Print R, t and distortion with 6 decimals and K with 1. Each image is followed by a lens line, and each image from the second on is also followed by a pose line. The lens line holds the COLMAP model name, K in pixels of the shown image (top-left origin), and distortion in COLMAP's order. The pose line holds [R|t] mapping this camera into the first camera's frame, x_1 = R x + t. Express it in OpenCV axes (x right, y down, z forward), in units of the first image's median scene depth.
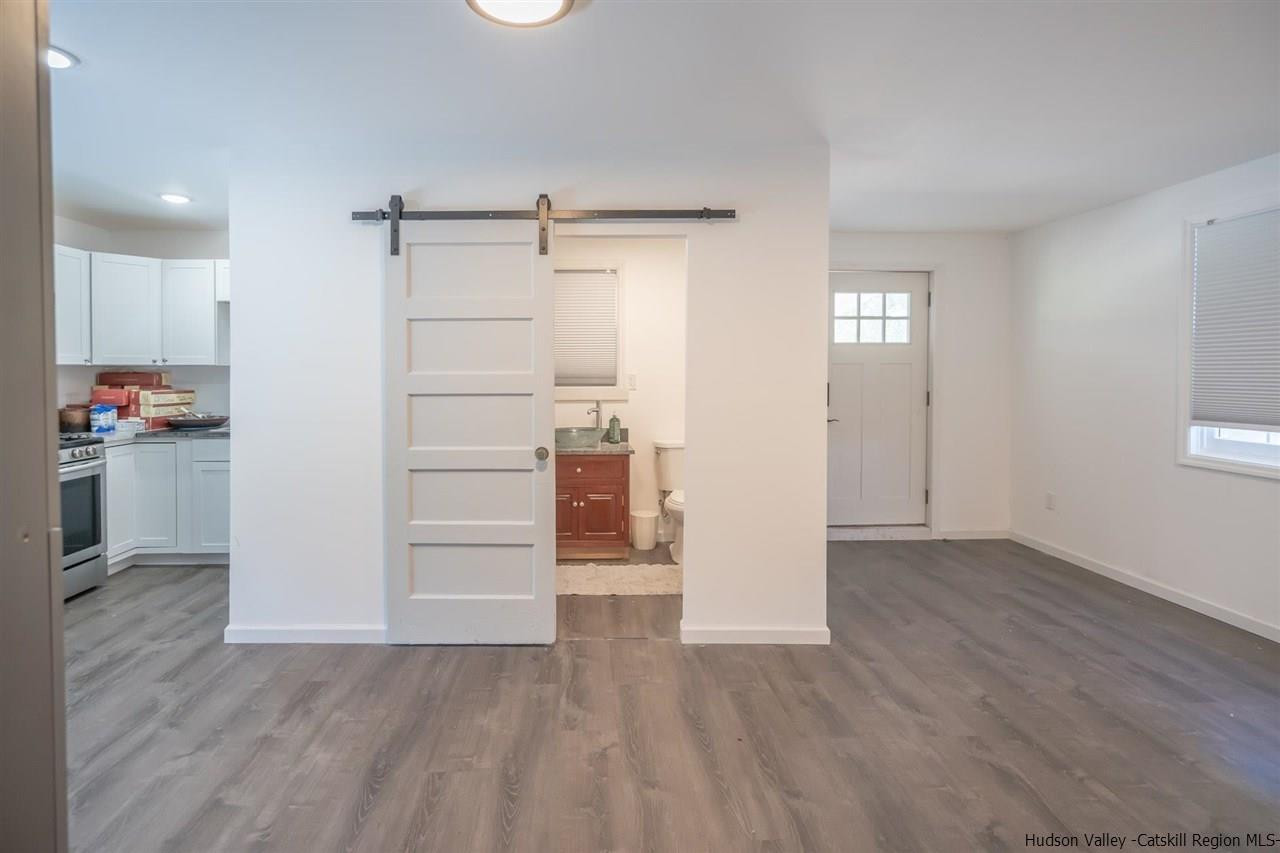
lens RADIAL K [[617.4, 0, 594.4], [0, 617.4, 376.1], [0, 0, 1]] dist [-0.001266, 0.000004]
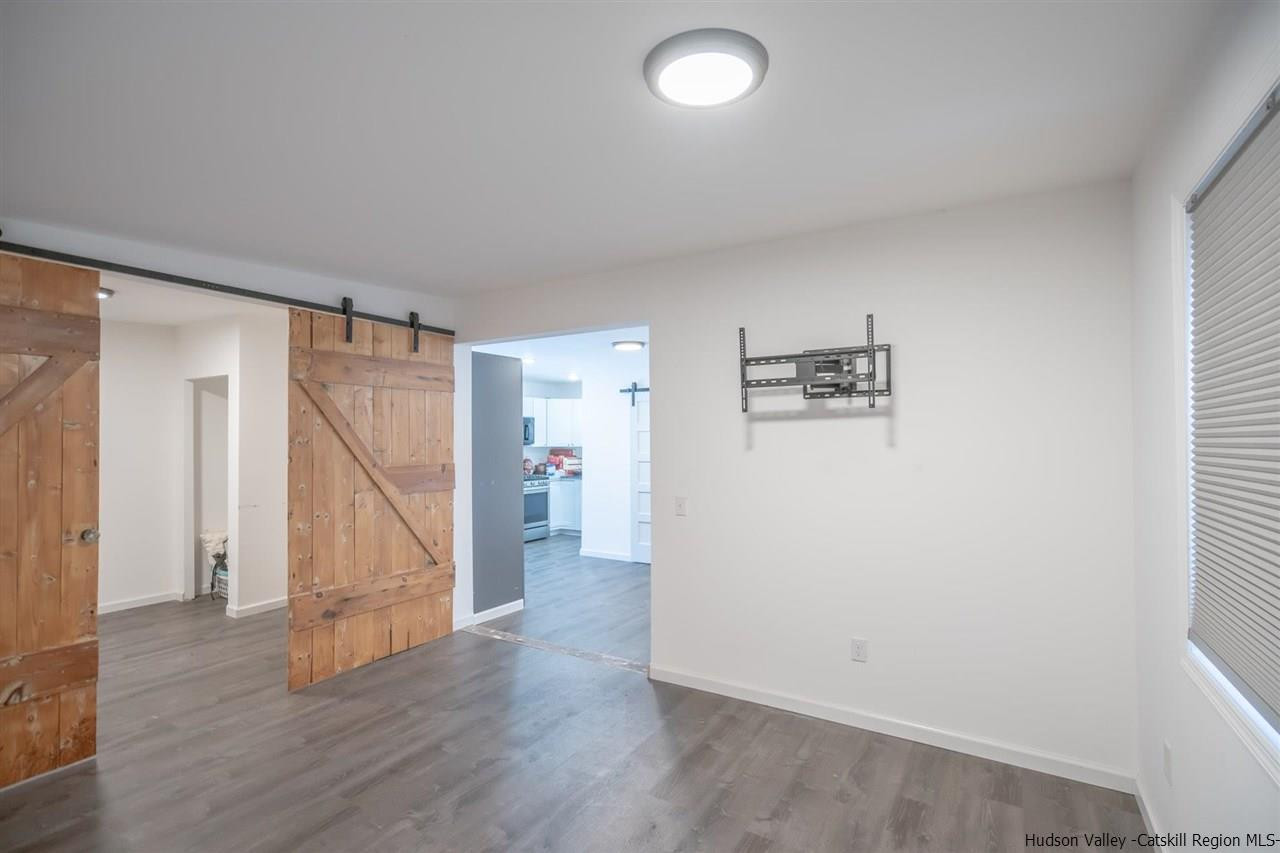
lens RADIAL K [[592.6, 0, 646.1], [0, 592.6, 435.6], [0, 0, 1]] dist [-0.001551, -0.000288]
pose [[0.848083, -0.003608, -0.529851, 0.702322], [-0.005321, 0.999868, -0.015325, -0.027368], [0.529837, 0.015817, 0.847952, -0.715618]]
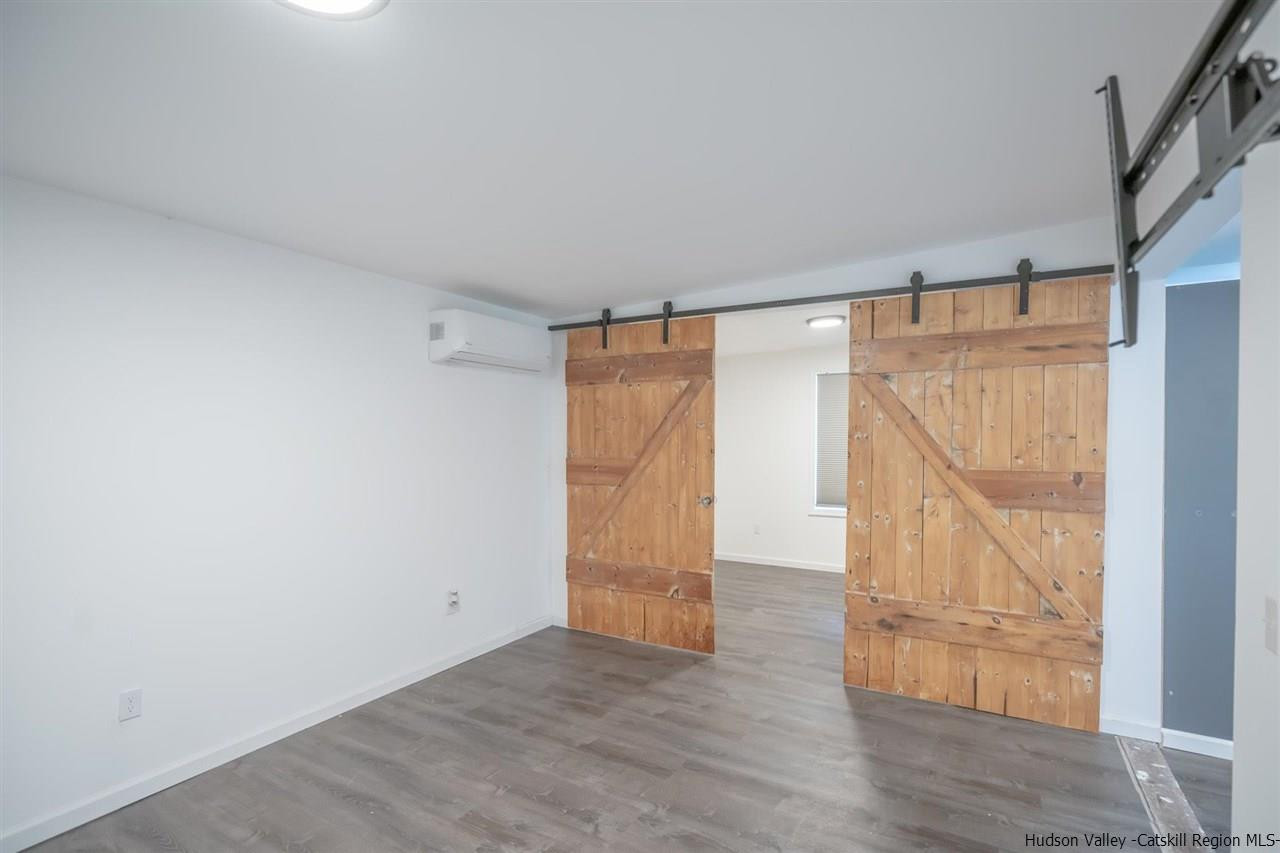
lens RADIAL K [[605.9, 0, 644.3], [0, 605.9, 443.7], [0, 0, 1]] dist [0.000204, -0.000050]
pose [[-0.509256, 0.016044, -0.860466, 0.715679], [-0.008977, 0.999673, 0.023952, -0.037319], [0.860568, 0.019923, -0.508945, -0.102073]]
